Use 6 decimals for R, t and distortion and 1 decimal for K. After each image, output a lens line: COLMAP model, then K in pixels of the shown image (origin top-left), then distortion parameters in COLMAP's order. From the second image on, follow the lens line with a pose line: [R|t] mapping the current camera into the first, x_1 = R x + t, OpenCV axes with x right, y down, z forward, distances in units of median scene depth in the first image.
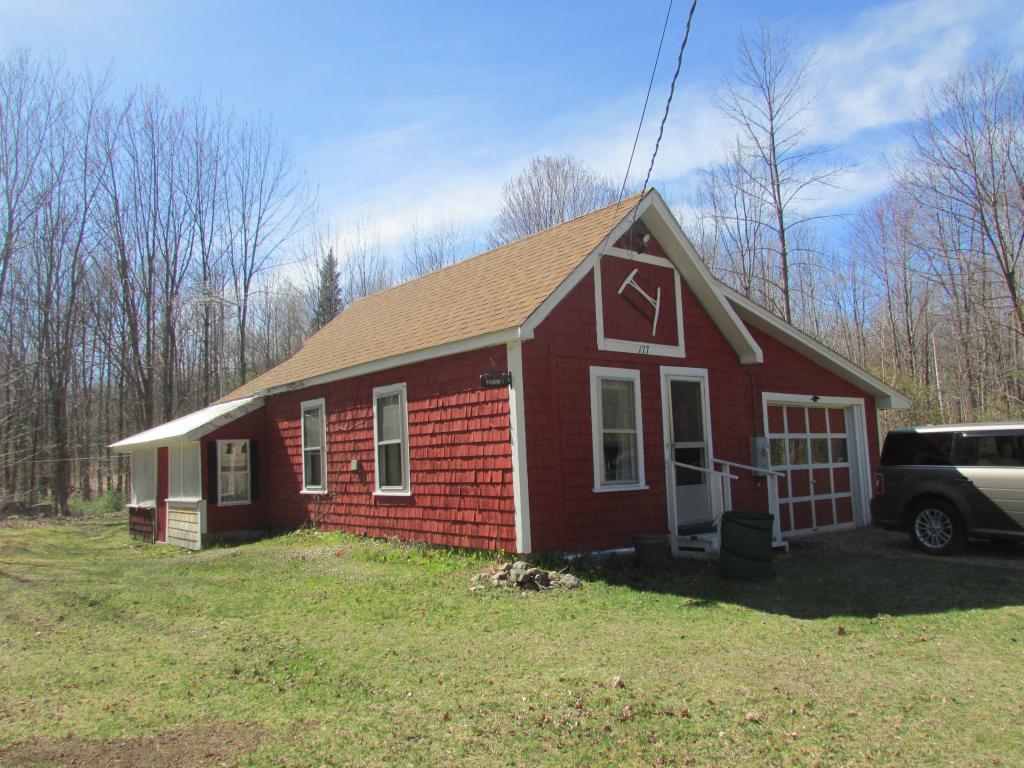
lens RADIAL K [[769.2, 0, 512.0], [0, 769.2, 384.0], [0, 0, 1]] dist [-0.053201, 0.007371]
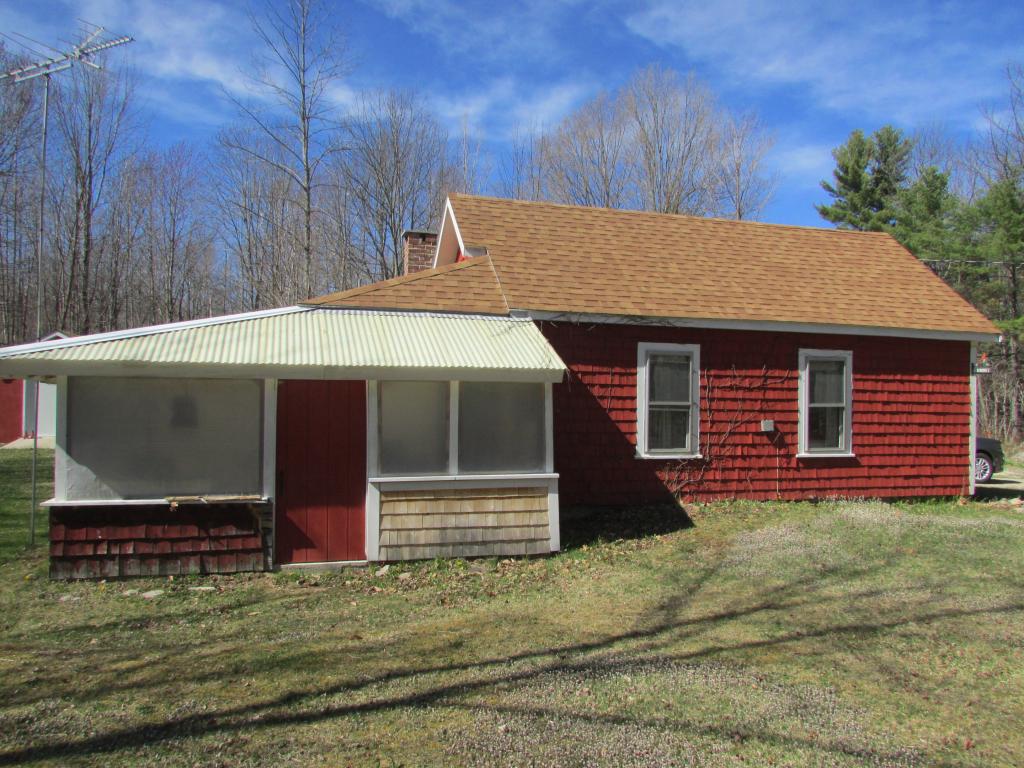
lens RADIAL K [[795.9, 0, 512.0], [0, 795.9, 384.0], [0, 0, 1]] dist [-0.000172, 0.001860]
pose [[0.366216, 0.082478, 0.926867, -1.327848], [-0.112333, 0.992698, -0.043952, 0.144210], [-0.923725, -0.088022, 0.372807, 1.012238]]
